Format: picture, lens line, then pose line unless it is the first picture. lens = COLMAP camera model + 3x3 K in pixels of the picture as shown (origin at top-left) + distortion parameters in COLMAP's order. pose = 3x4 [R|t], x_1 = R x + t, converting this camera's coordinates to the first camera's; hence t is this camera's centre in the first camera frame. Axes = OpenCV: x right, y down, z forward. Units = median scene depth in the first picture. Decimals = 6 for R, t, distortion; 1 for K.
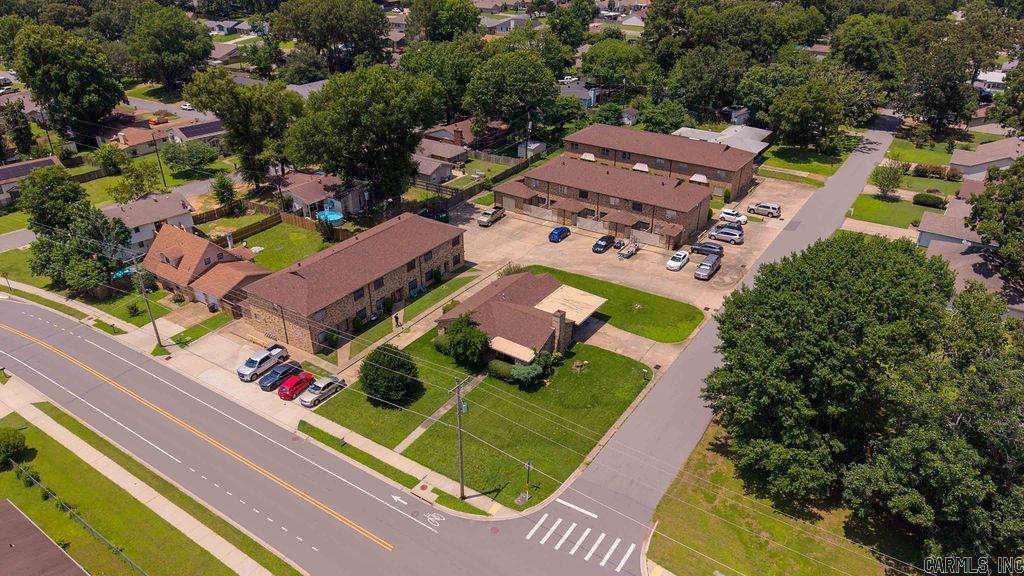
lens RADIAL K [[671.9, 0, 524.5], [0, 671.9, 290.4], [0, 0, 1]] dist [0.035799, -0.020538]
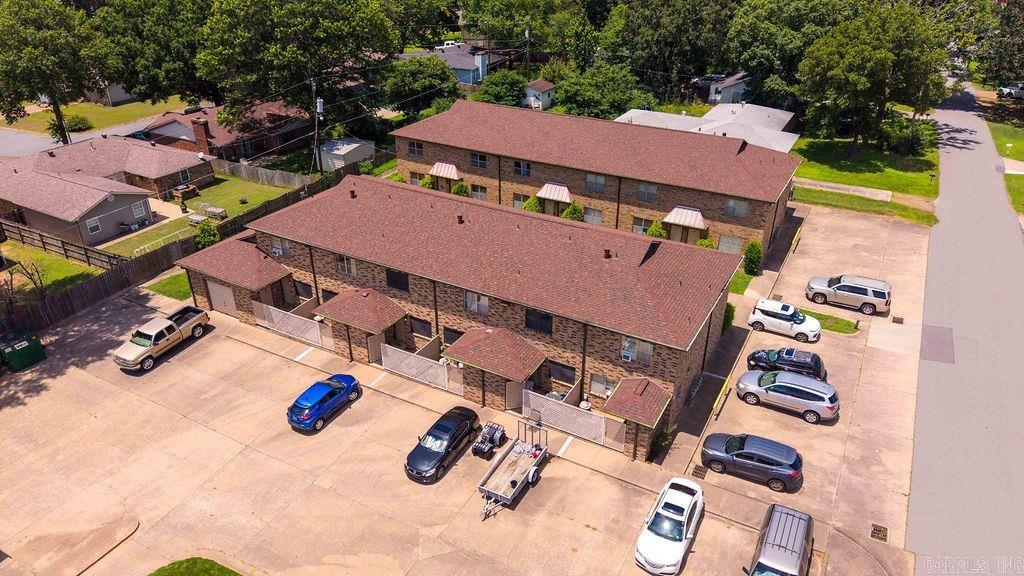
lens RADIAL K [[671.9, 0, 524.5], [0, 671.9, 290.4], [0, 0, 1]] dist [0.035799, -0.020538]
pose [[0.994863, -0.041841, 0.092179, 0.119825], [0.041552, 0.999124, 0.005060, -0.132955], [-0.092310, -0.001204, 0.995730, 0.608599]]
